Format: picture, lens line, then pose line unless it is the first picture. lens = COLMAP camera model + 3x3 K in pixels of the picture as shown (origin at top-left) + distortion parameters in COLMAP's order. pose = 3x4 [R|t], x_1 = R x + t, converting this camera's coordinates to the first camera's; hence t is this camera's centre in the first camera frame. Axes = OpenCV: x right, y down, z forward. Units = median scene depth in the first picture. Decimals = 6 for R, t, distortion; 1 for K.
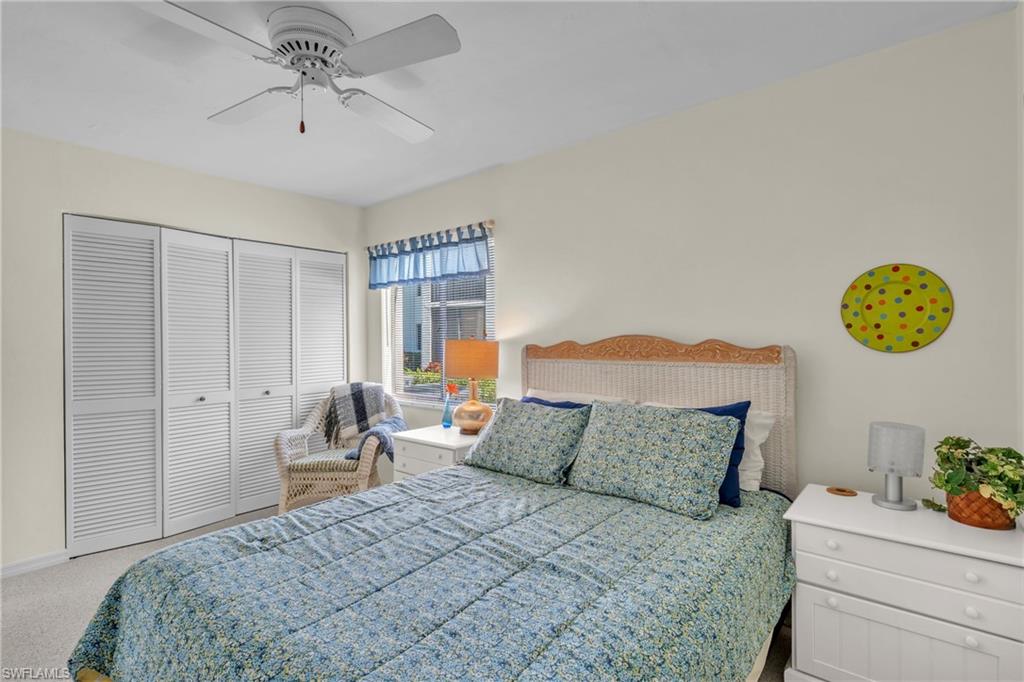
lens RADIAL K [[500.9, 0, 514.7], [0, 500.9, 341.1], [0, 0, 1]] dist [0.000665, -0.000040]
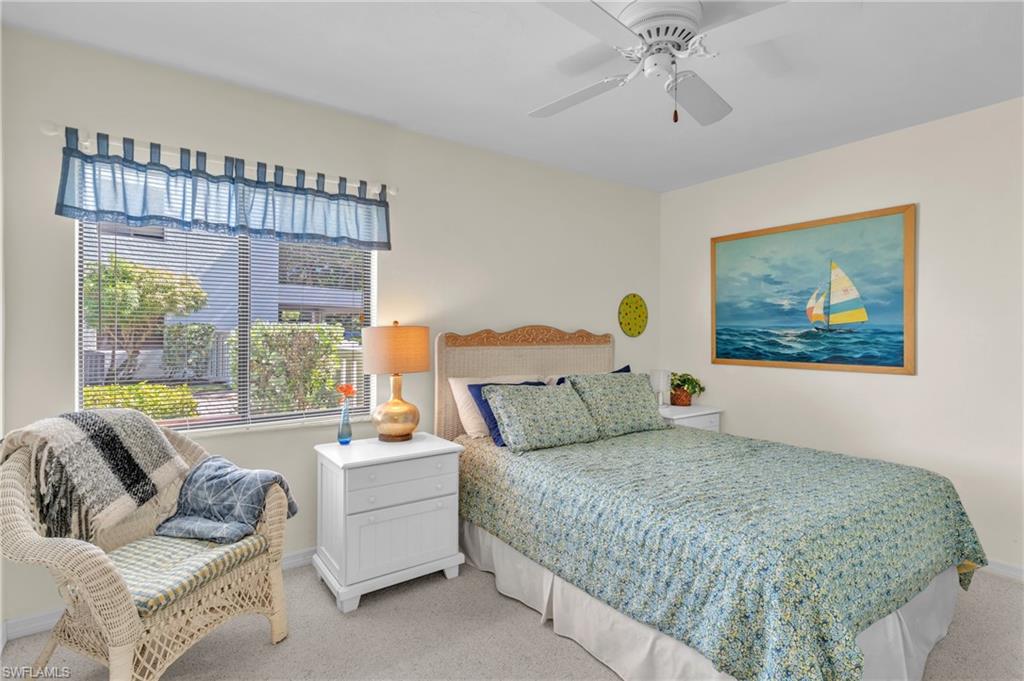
lens RADIAL K [[500.9, 0, 513.7], [0, 500.9, 338.3], [0, 0, 1]] dist [0.000665, -0.000040]
pose [[0.250401, 0.001565, 0.968141, -0.798174], [0.003481, 0.999991, -0.002517, 0.018600], [-0.968136, 0.004001, 0.250393, 0.580267]]
